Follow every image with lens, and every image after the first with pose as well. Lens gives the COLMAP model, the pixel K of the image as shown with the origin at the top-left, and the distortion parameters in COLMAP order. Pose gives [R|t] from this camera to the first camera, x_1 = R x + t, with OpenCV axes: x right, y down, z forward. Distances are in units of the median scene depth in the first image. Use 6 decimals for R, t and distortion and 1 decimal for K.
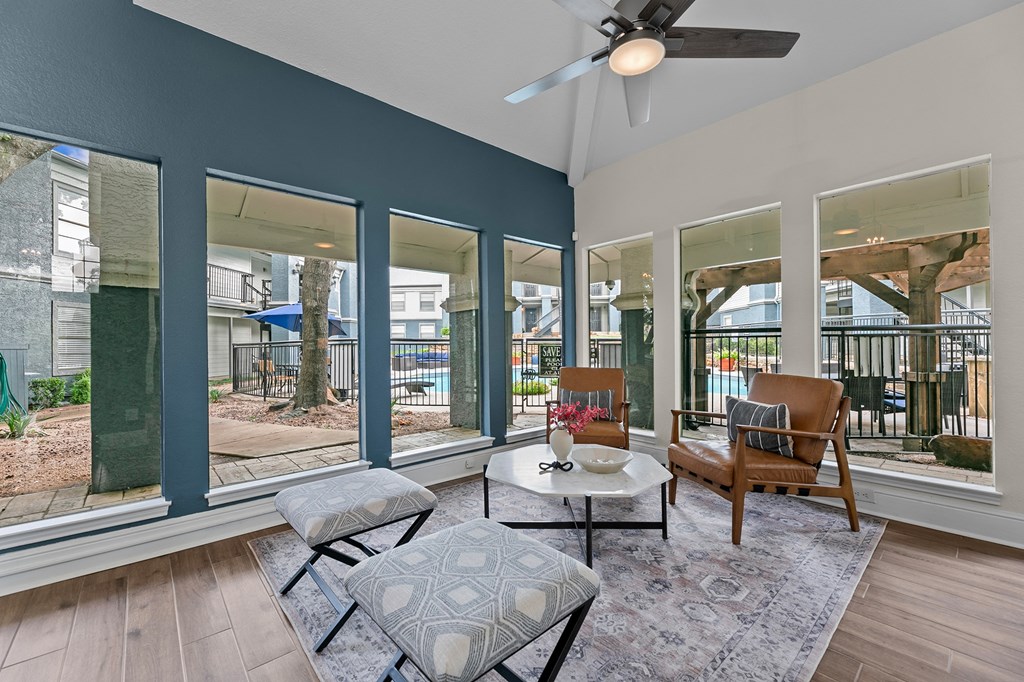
lens RADIAL K [[415.0, 0, 519.7], [0, 415.0, 341.8], [0, 0, 1]] dist [0.002028, -0.000227]
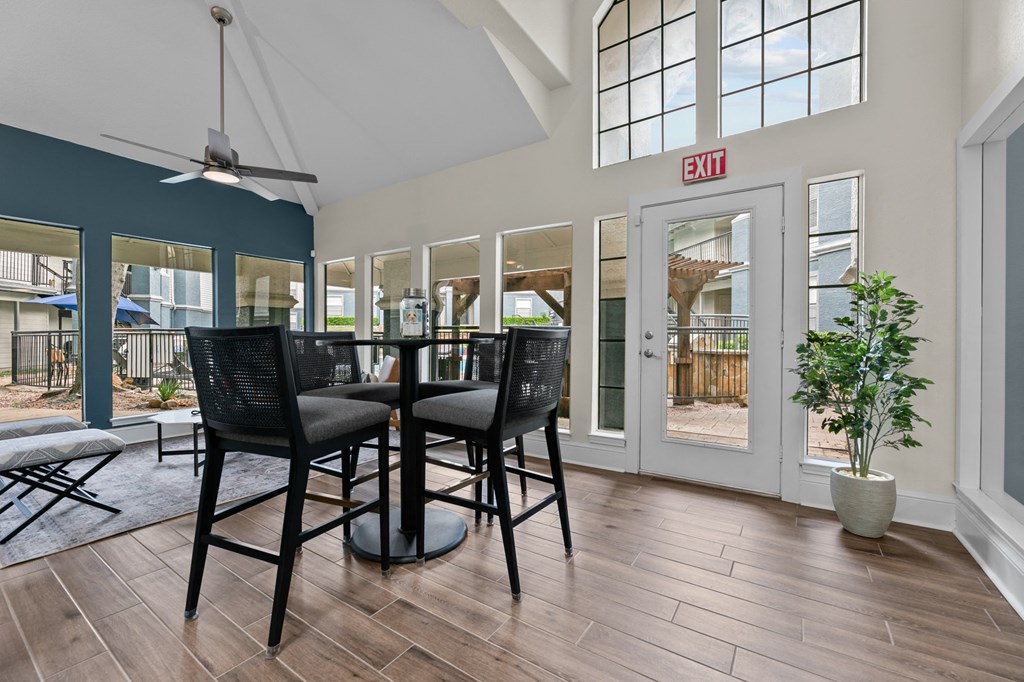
lens RADIAL K [[415.0, 0, 507.4], [0, 415.0, 342.3], [0, 0, 1]] dist [0.002028, -0.000227]
pose [[0.971624, 0.006482, 0.236441, 0.293296], [-0.011674, 0.999720, 0.020563, -0.006919], [-0.236242, -0.022740, 0.971428, -0.289177]]
